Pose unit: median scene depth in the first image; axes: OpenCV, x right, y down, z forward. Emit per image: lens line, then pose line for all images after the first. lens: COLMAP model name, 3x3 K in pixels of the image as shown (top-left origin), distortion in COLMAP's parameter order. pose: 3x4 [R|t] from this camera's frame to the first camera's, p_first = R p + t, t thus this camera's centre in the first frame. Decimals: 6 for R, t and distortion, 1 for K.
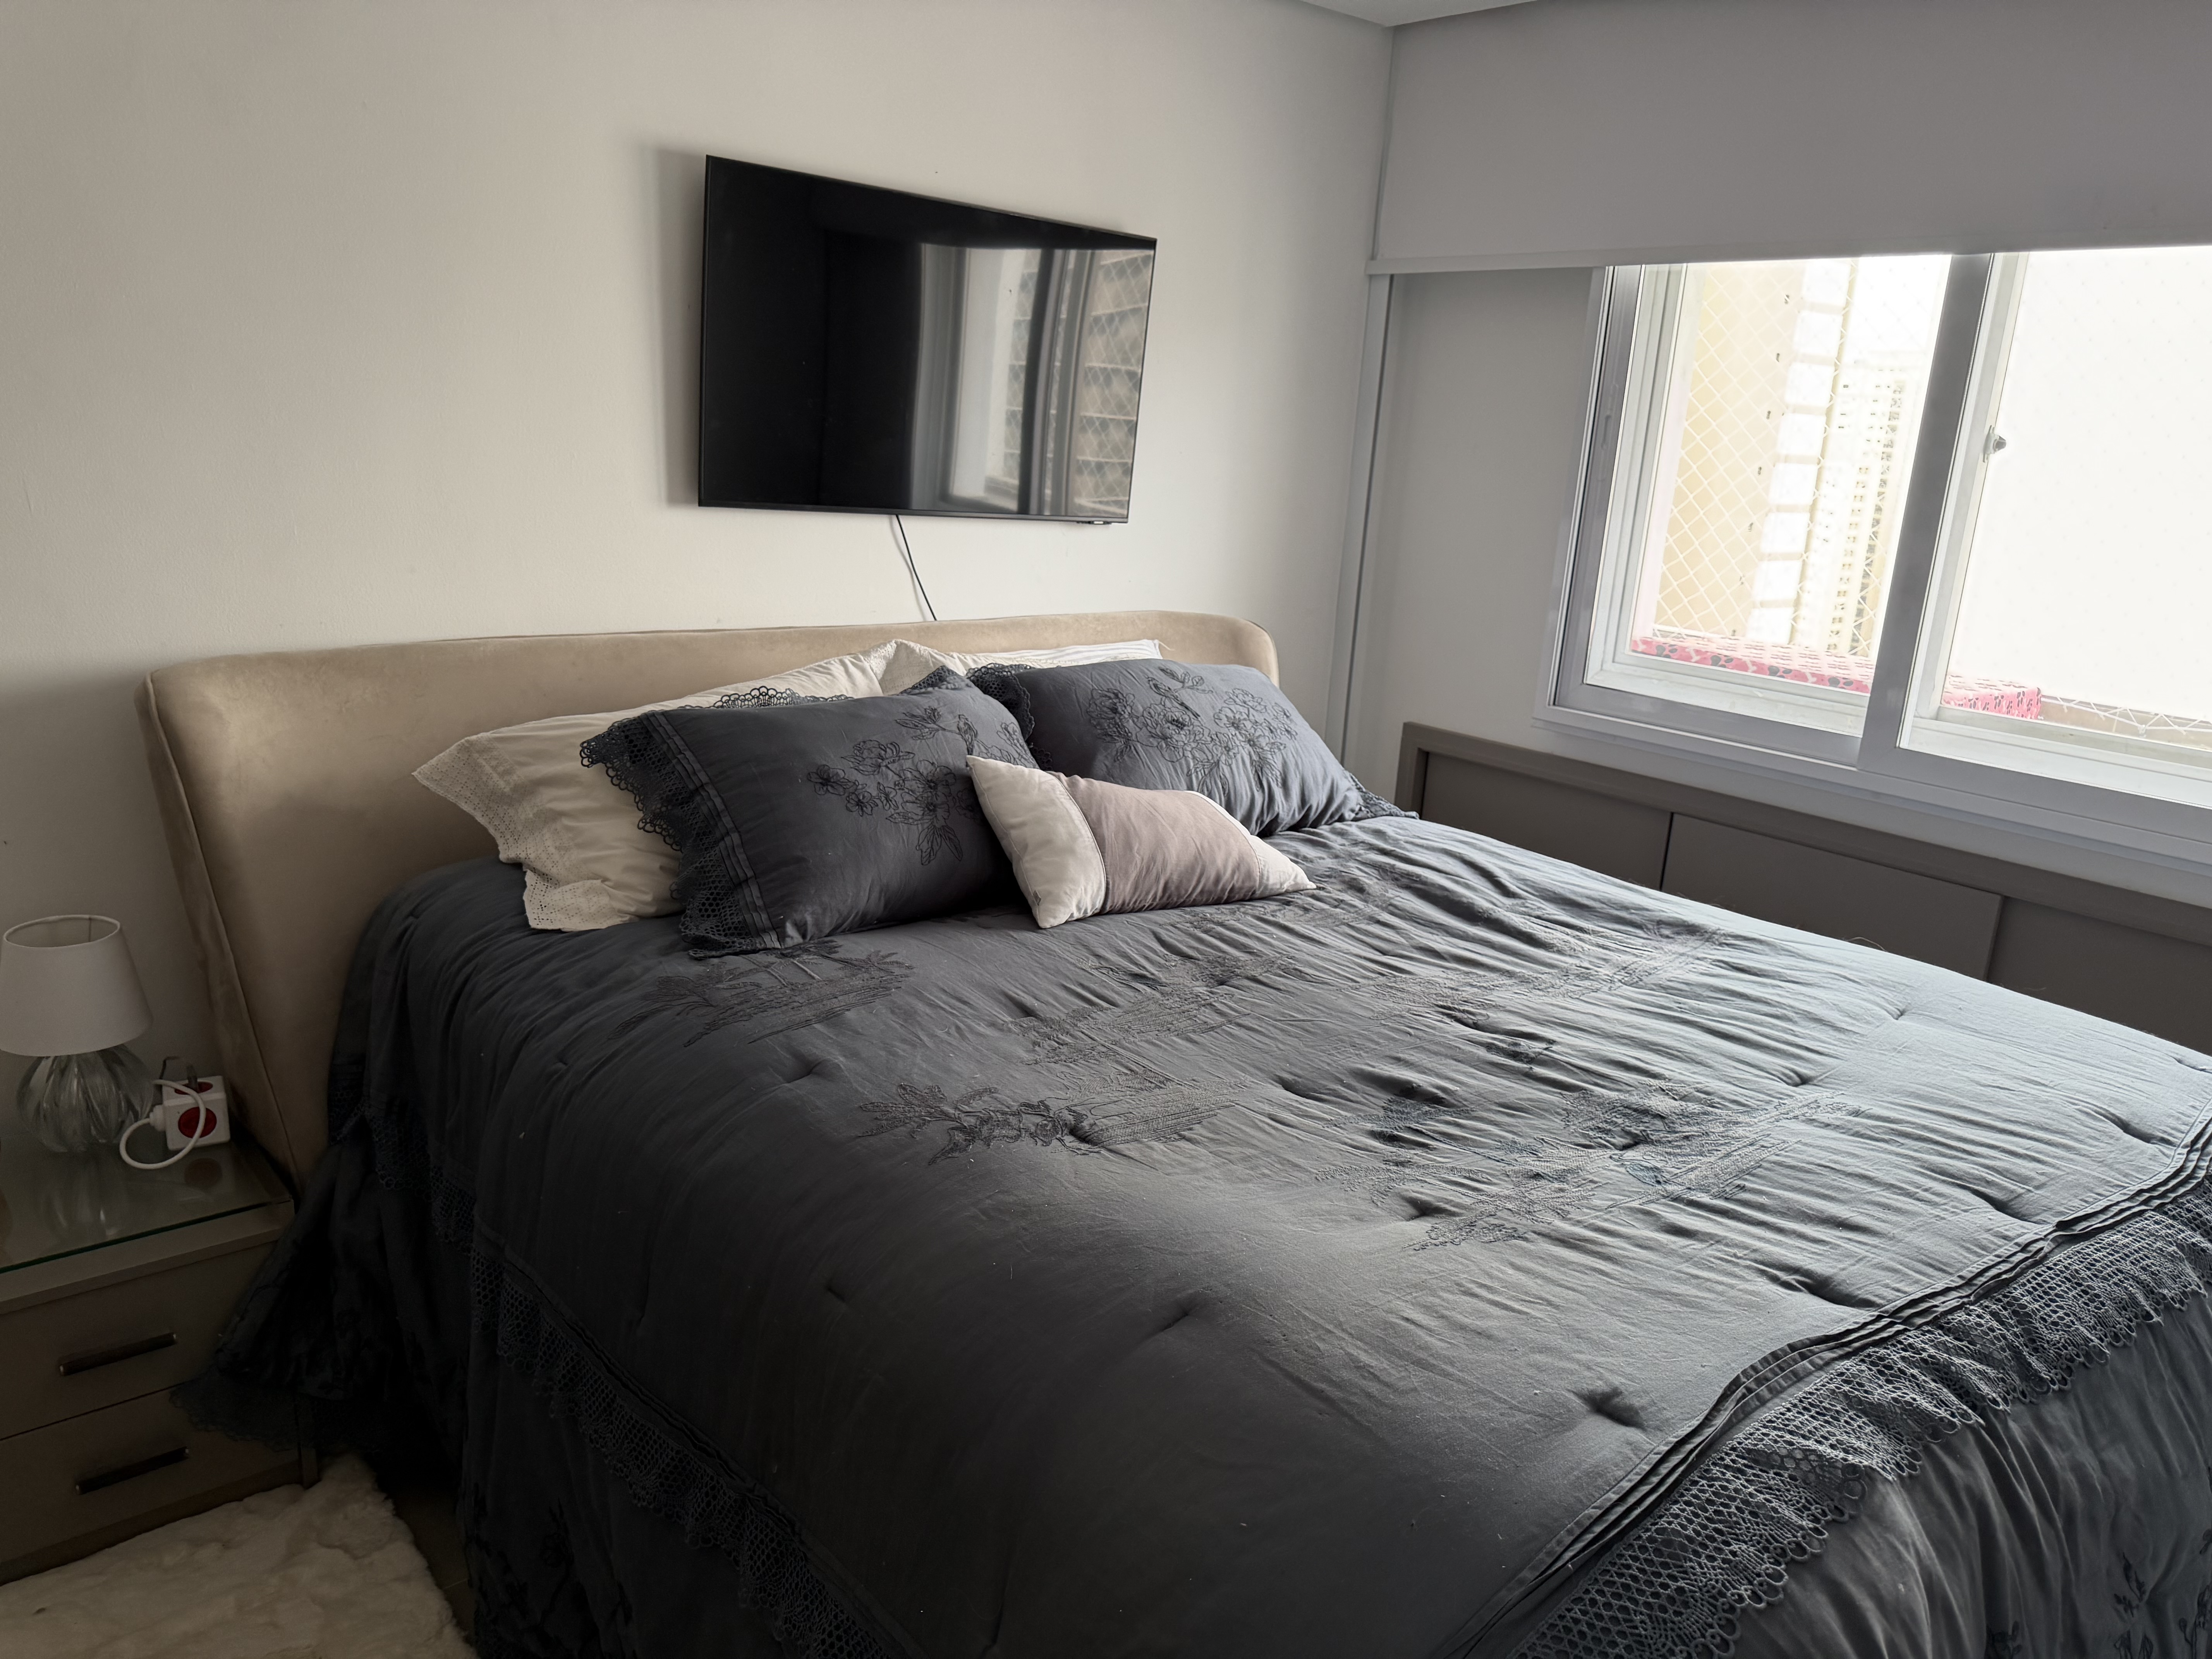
lens RADIAL K [[1536.5, 0, 1106.0], [0, 1536.5, 829.5], [0, 0, 1]] dist [0.029267, -0.050868]
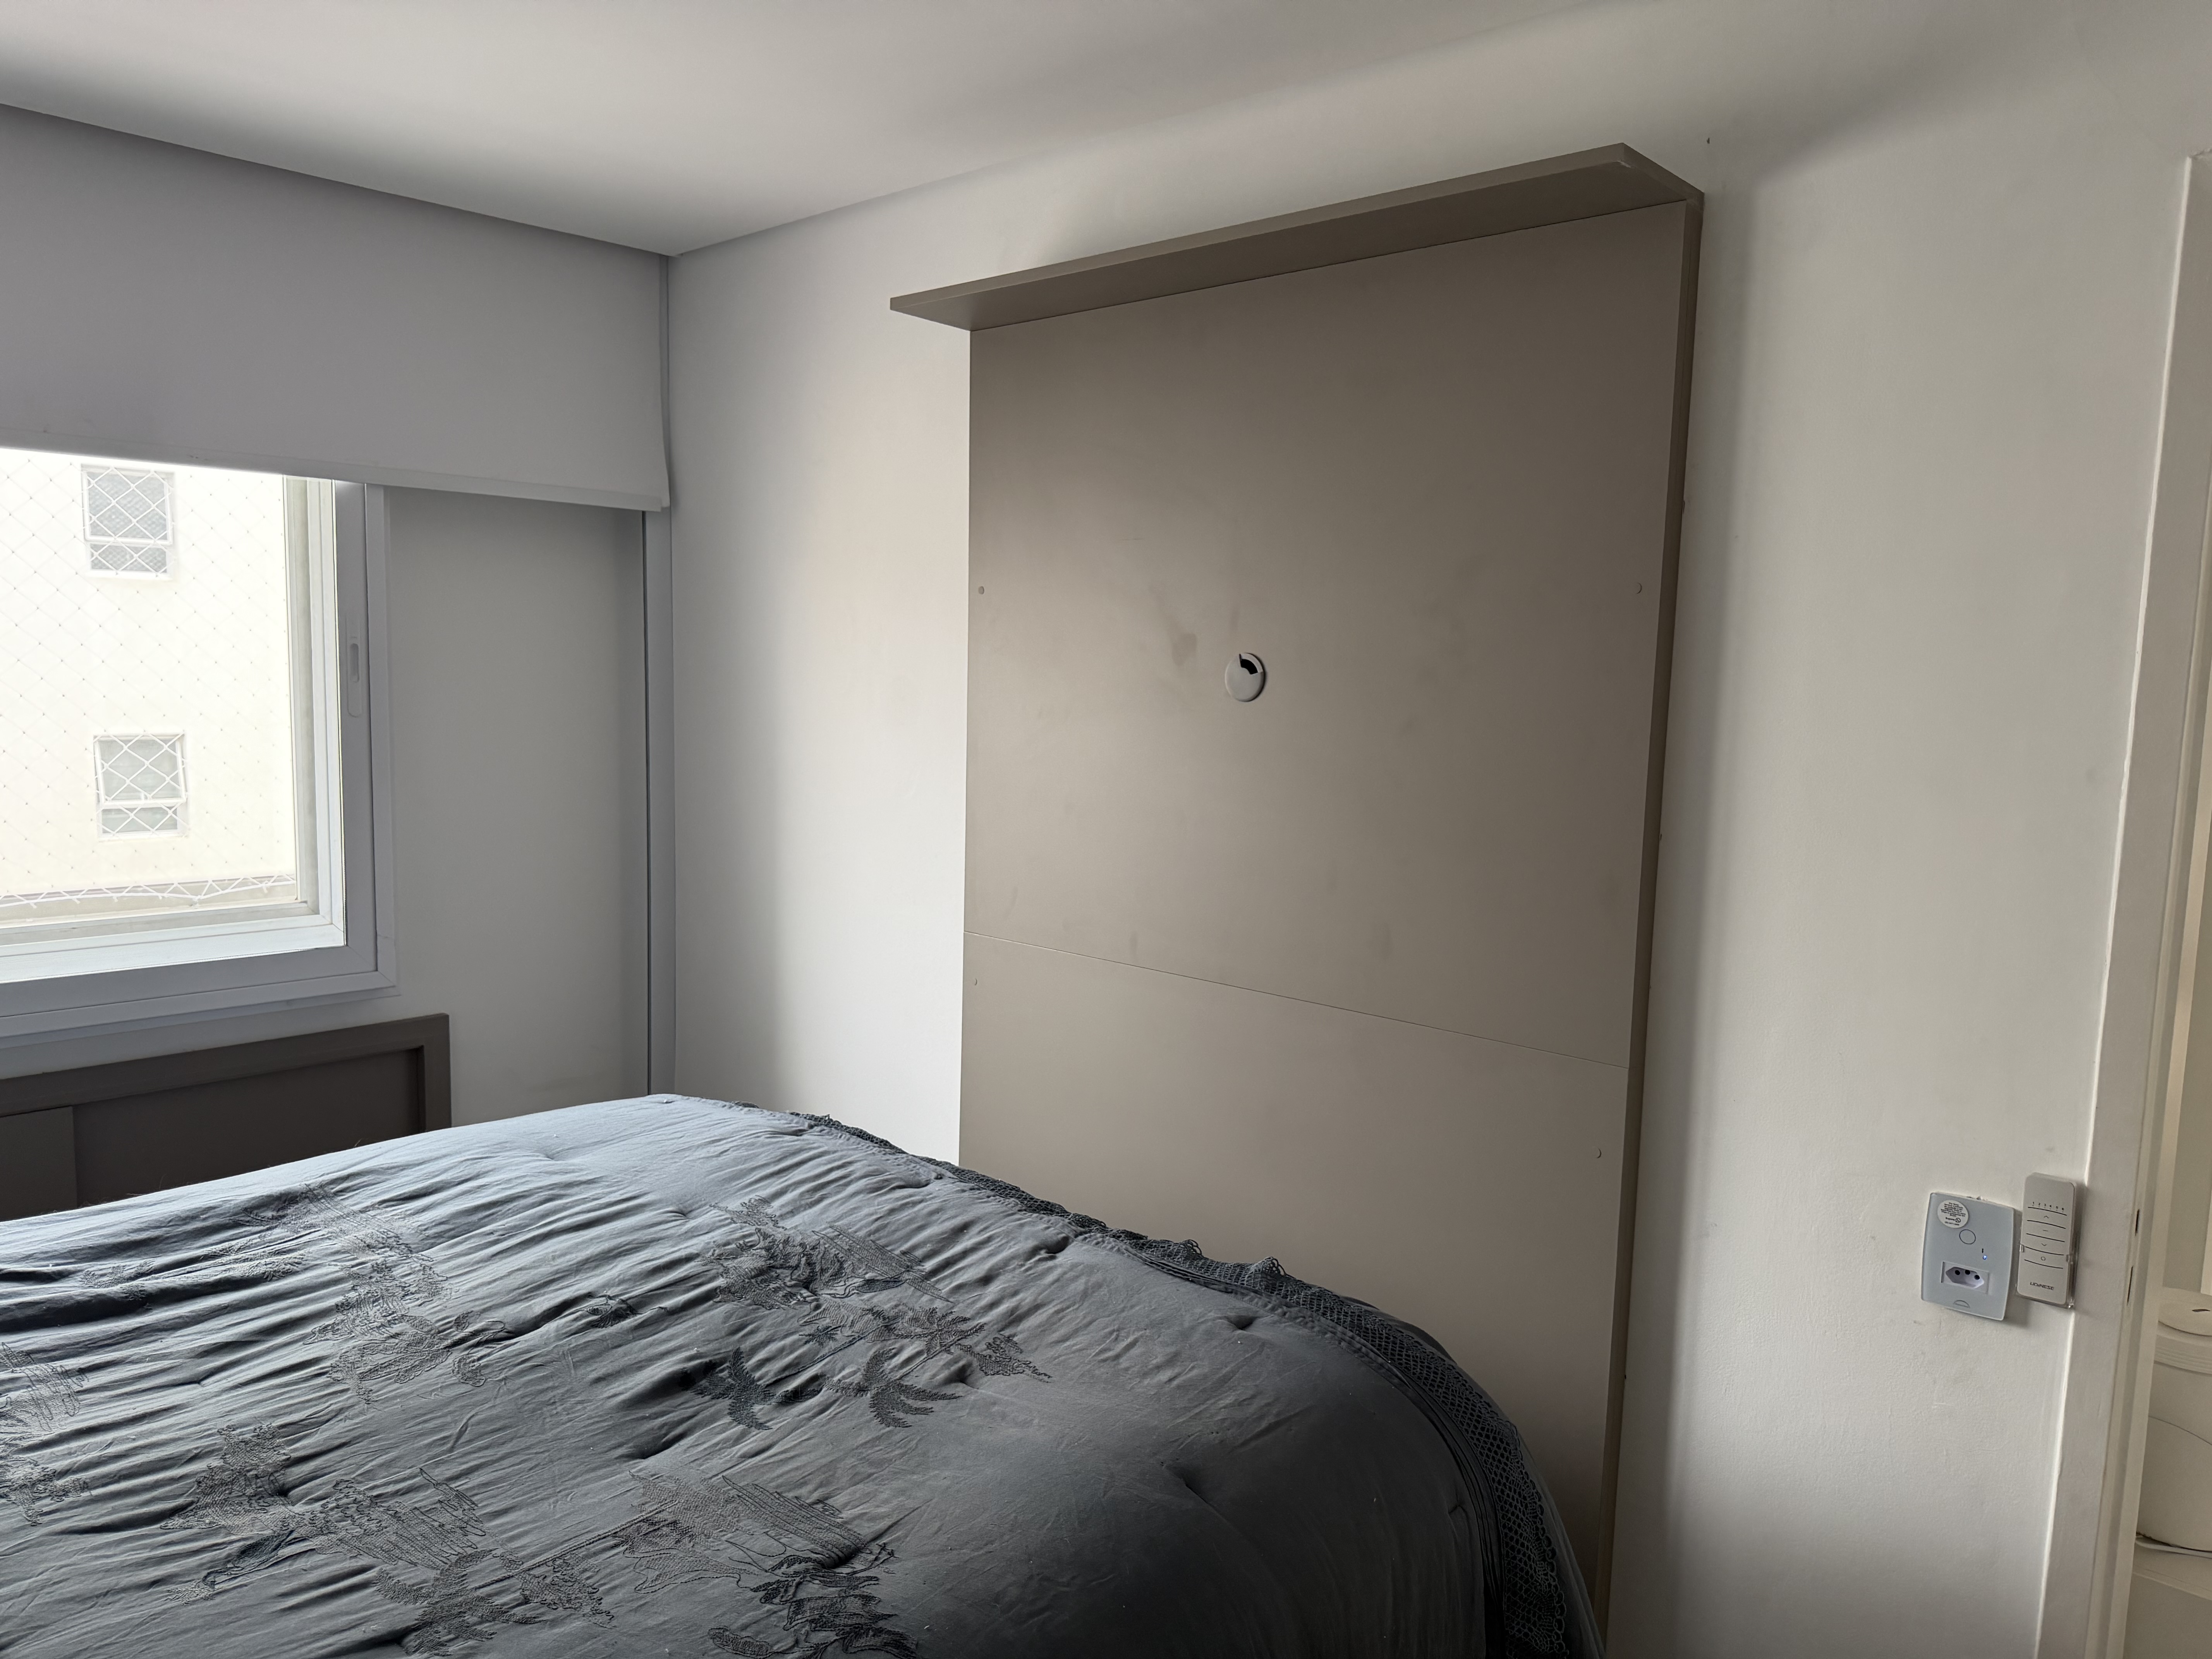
lens RADIAL K [[1536.5, 0, 1106.0], [0, 1536.5, 829.5], [0, 0, 1]] dist [0.029267, -0.050868]
pose [[-0.142307, -0.153584, 0.977835, -0.666384], [0.225292, 0.956934, 0.183089, -0.248014], [-0.963842, 0.246353, -0.101577, 0.735676]]
